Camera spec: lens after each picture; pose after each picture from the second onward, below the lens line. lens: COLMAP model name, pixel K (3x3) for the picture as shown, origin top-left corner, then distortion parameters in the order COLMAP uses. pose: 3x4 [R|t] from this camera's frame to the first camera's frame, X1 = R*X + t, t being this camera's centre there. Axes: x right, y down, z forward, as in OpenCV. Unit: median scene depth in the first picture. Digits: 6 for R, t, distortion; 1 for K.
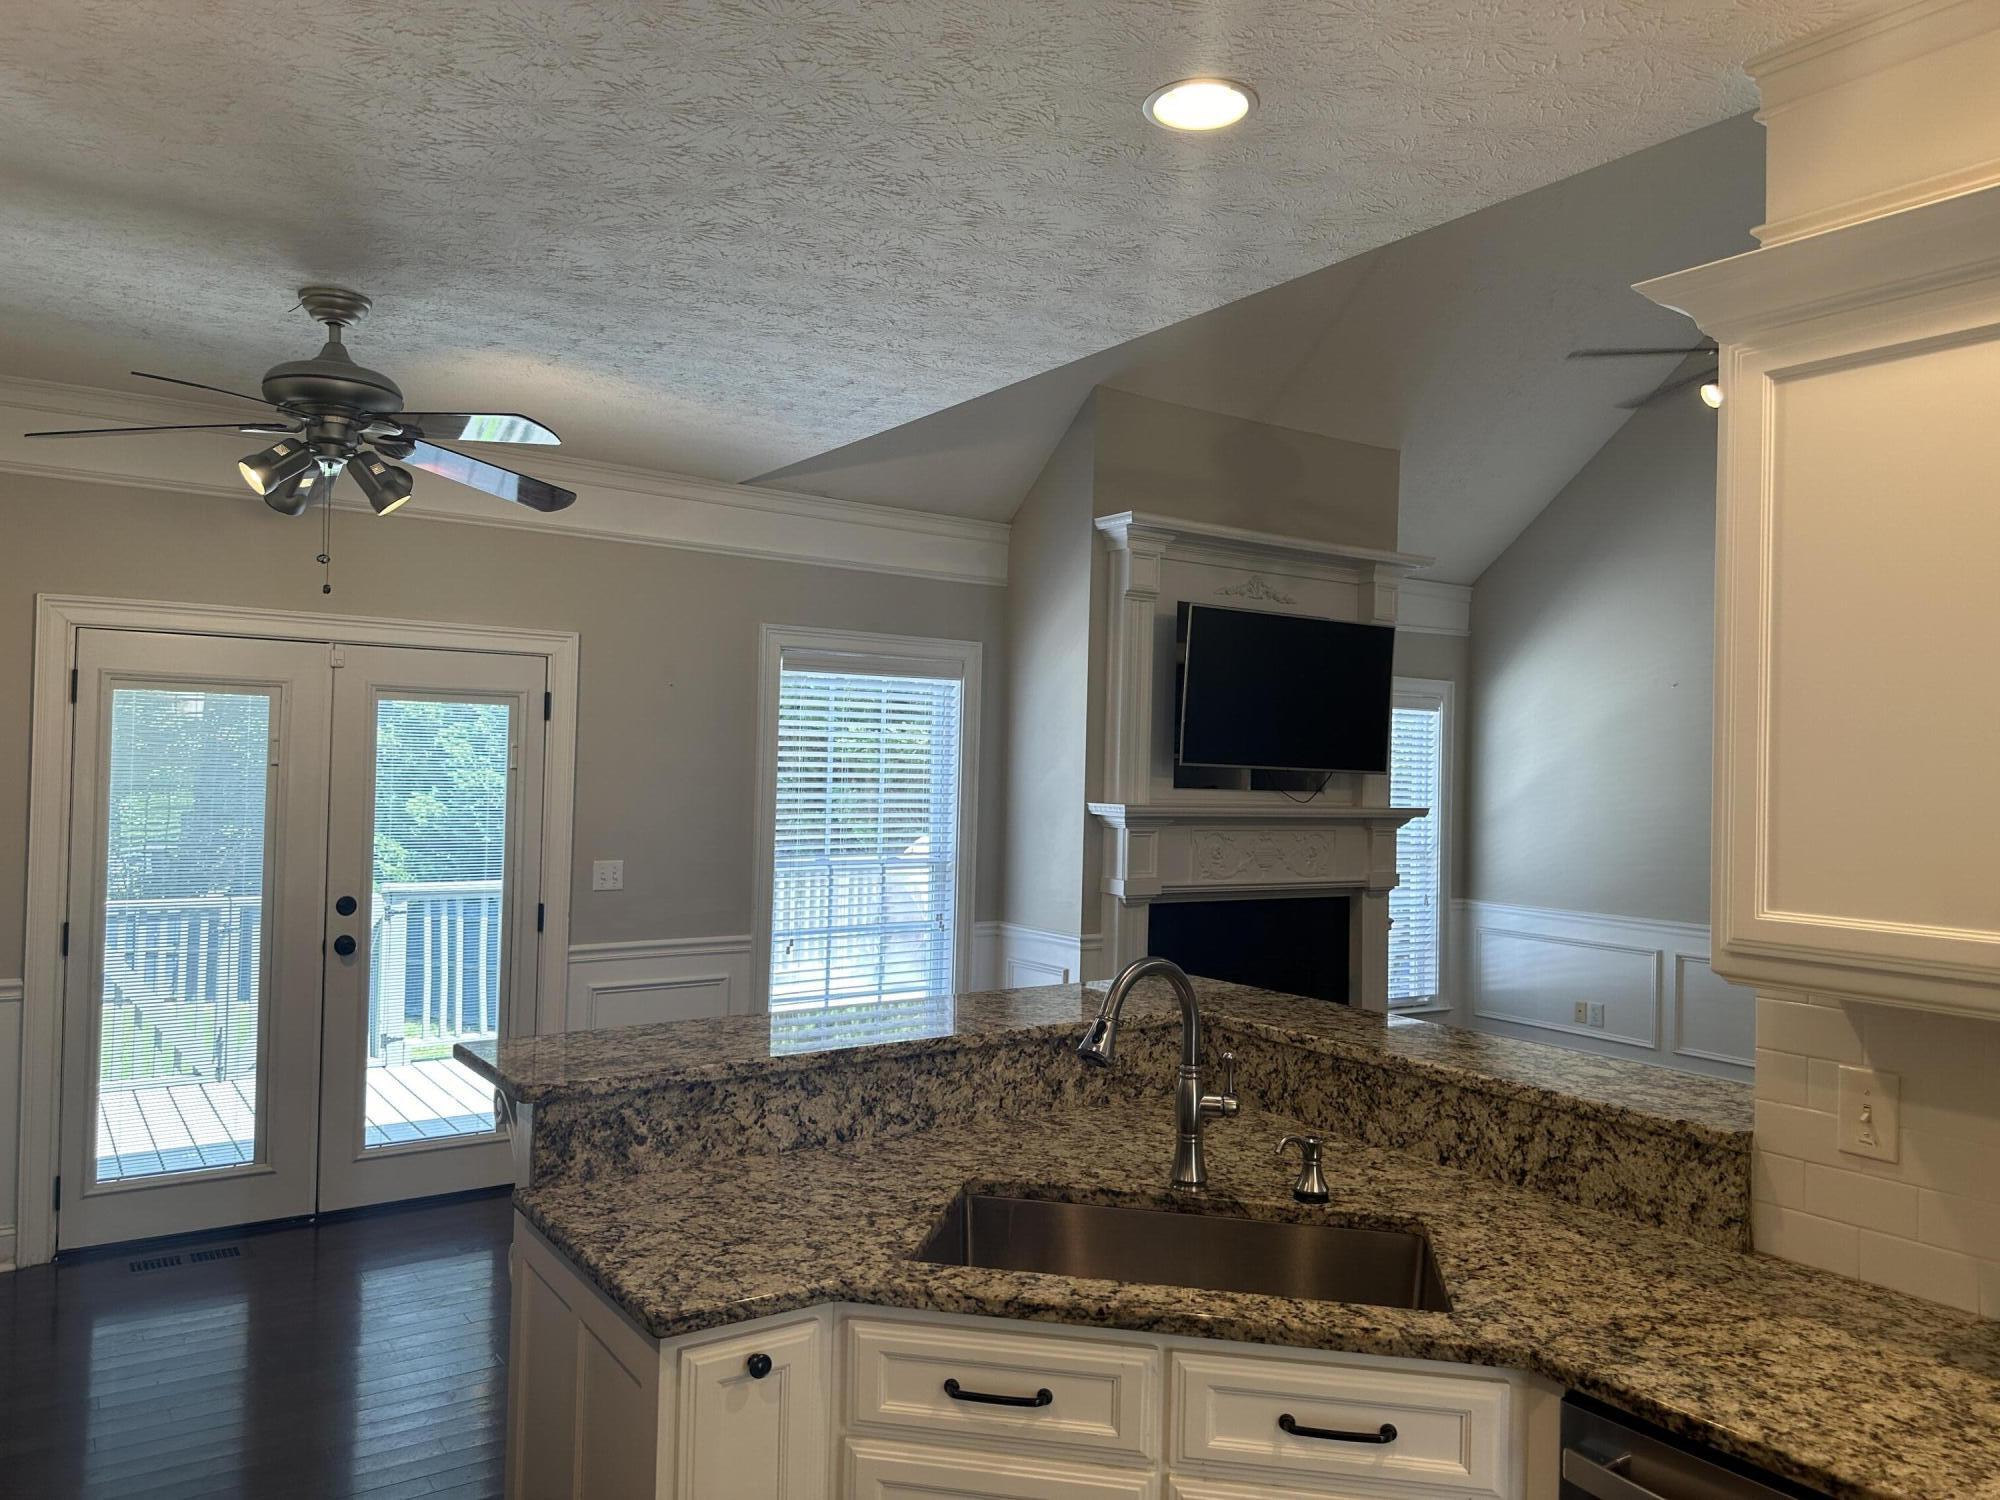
lens RADIAL K [[1394.5, 0, 1003.4], [0, 1394.5, 735.6], [0, 0, 1]] dist [0.124488, -0.187620]
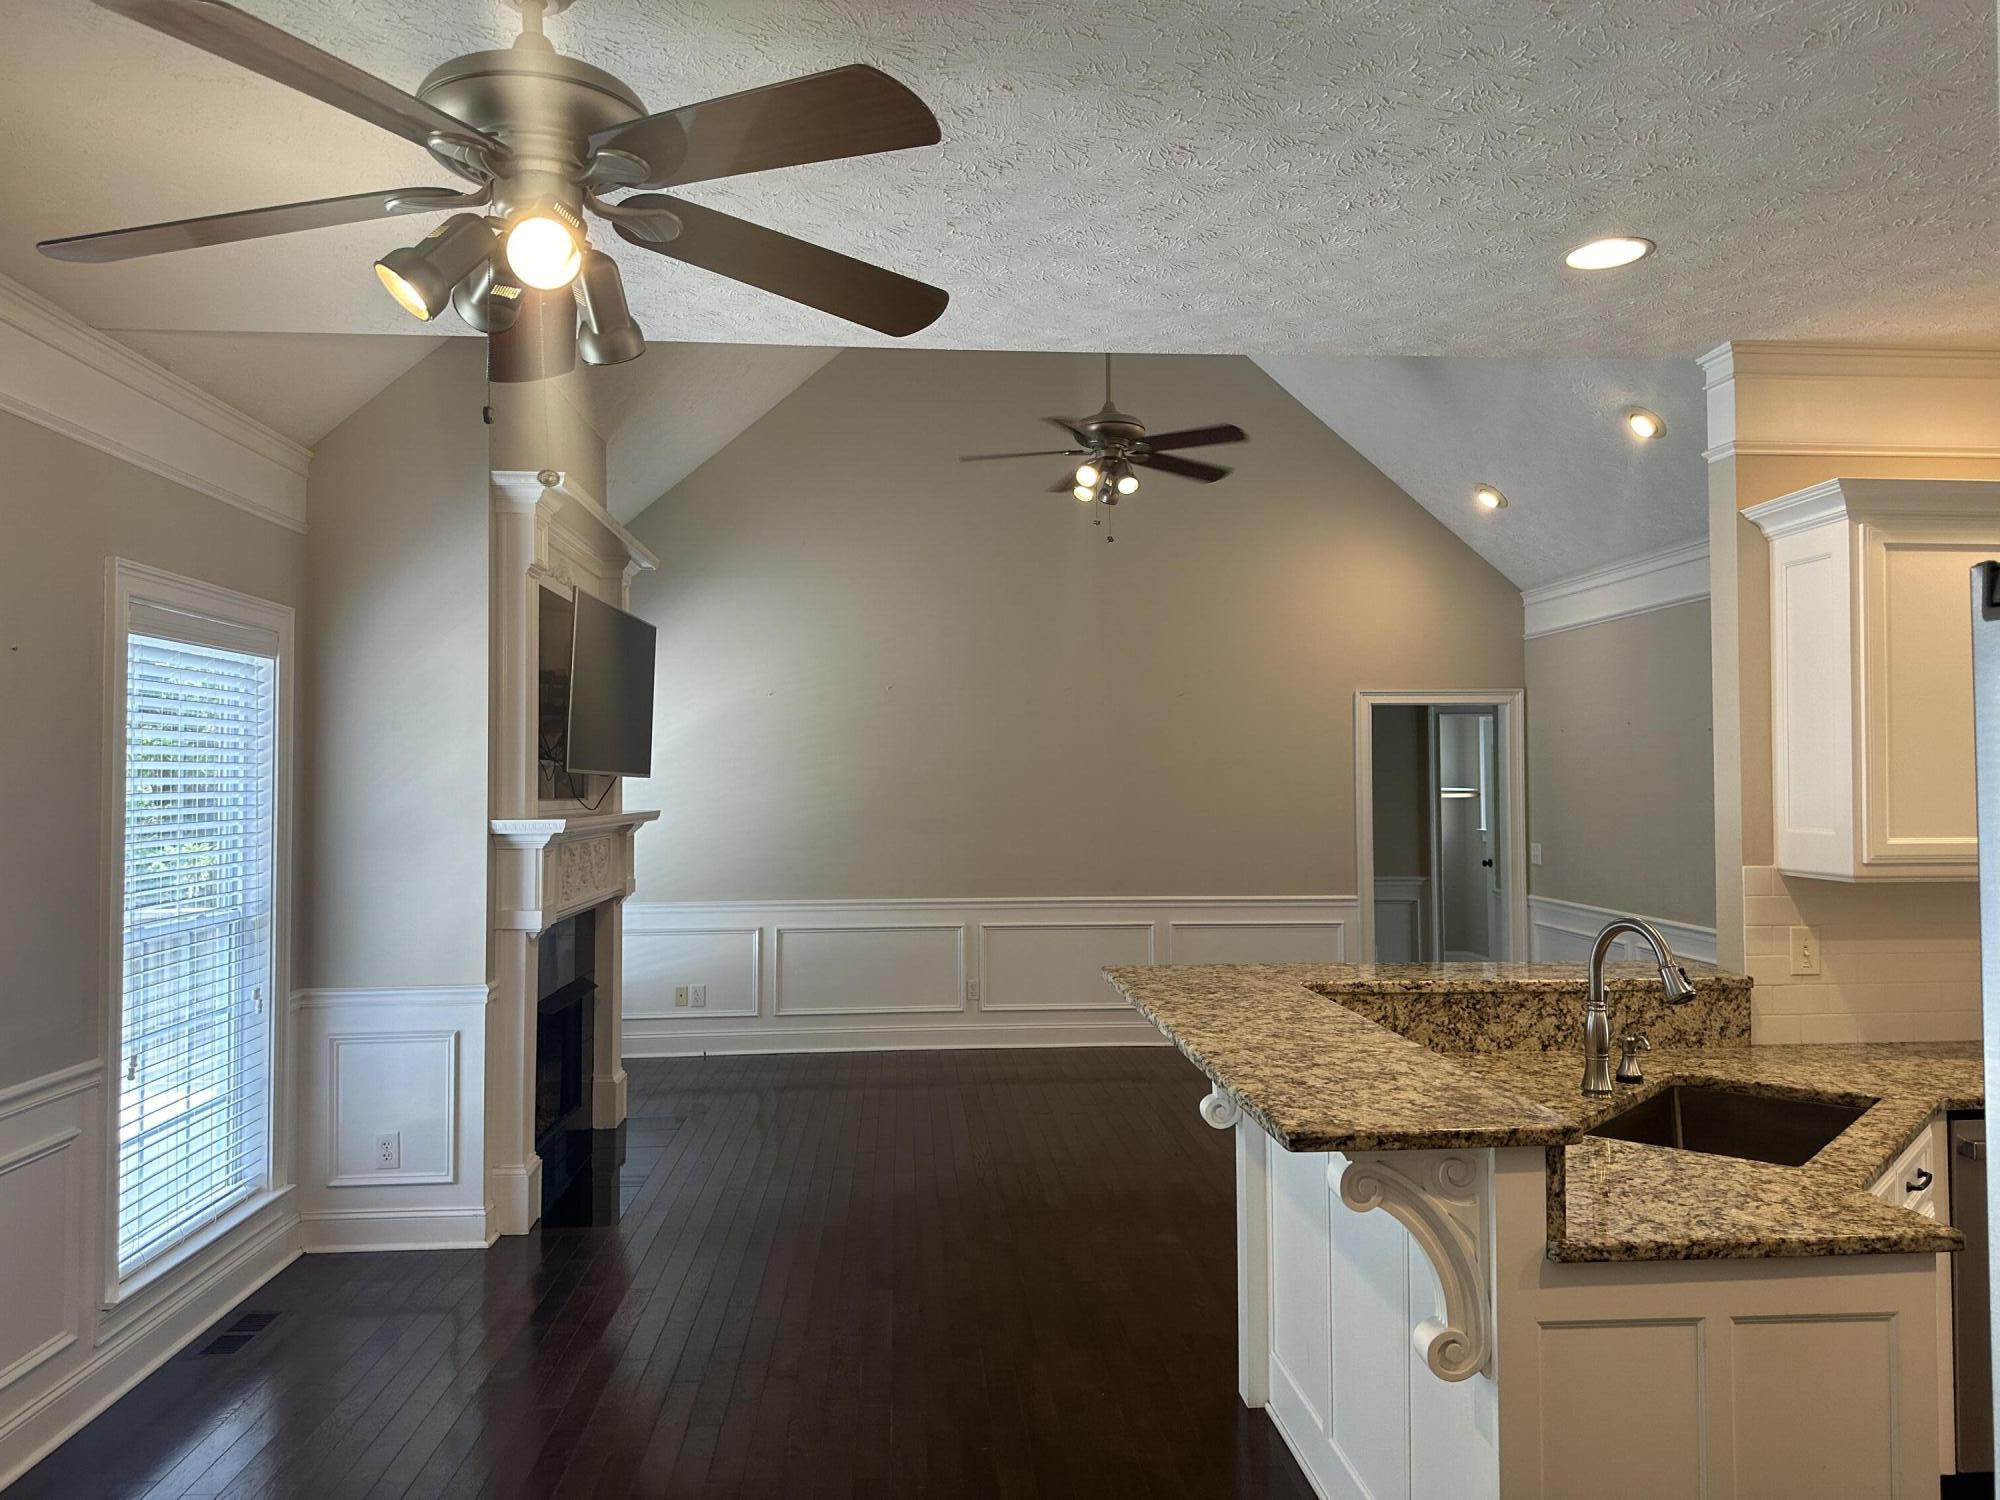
lens RADIAL K [[1409.5, 0, 1000.0], [0, 1409.5, 750.0], [0, 0, 1]] dist [0.075565, -0.109911]
pose [[0.511690, -0.005079, 0.859155, -1.033597], [-0.003861, 0.999959, 0.008210, -0.000830], [-0.859161, -0.007518, 0.511649, 0.667282]]
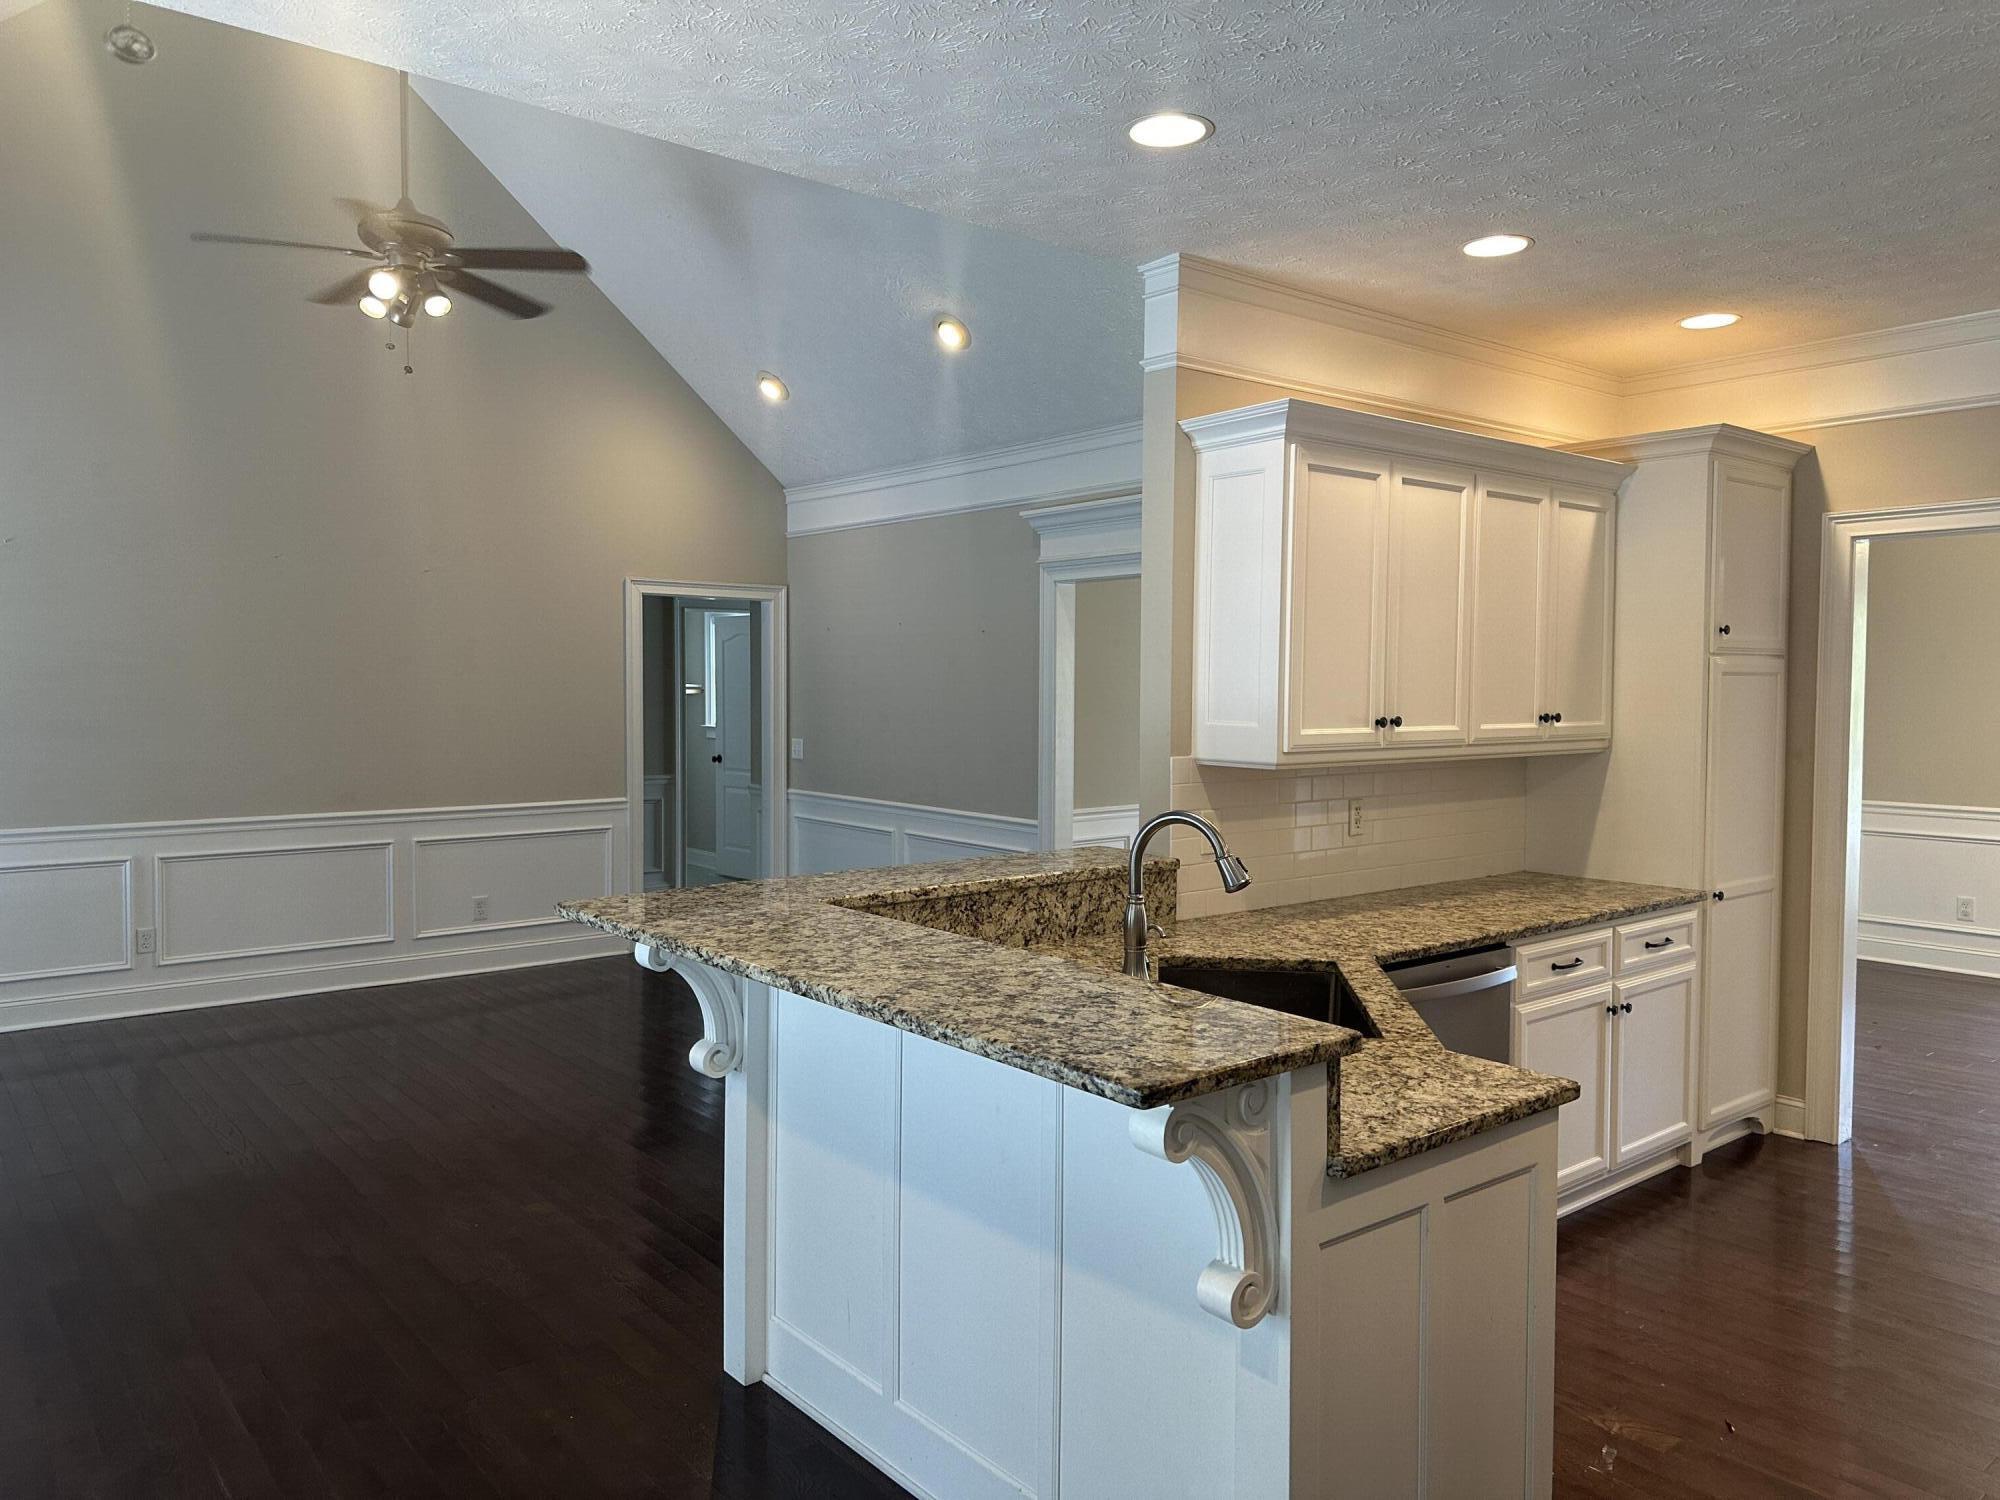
lens RADIAL K [[1394.5, 0, 1003.4], [0, 1394.5, 735.6], [0, 0, 1]] dist [0.124488, -0.187620]
pose [[-0.074980, -0.061898, 0.995262, -0.922612], [-0.032259, 0.997700, 0.059619, 0.015519], [-0.996663, -0.027636, -0.076804, 1.011883]]
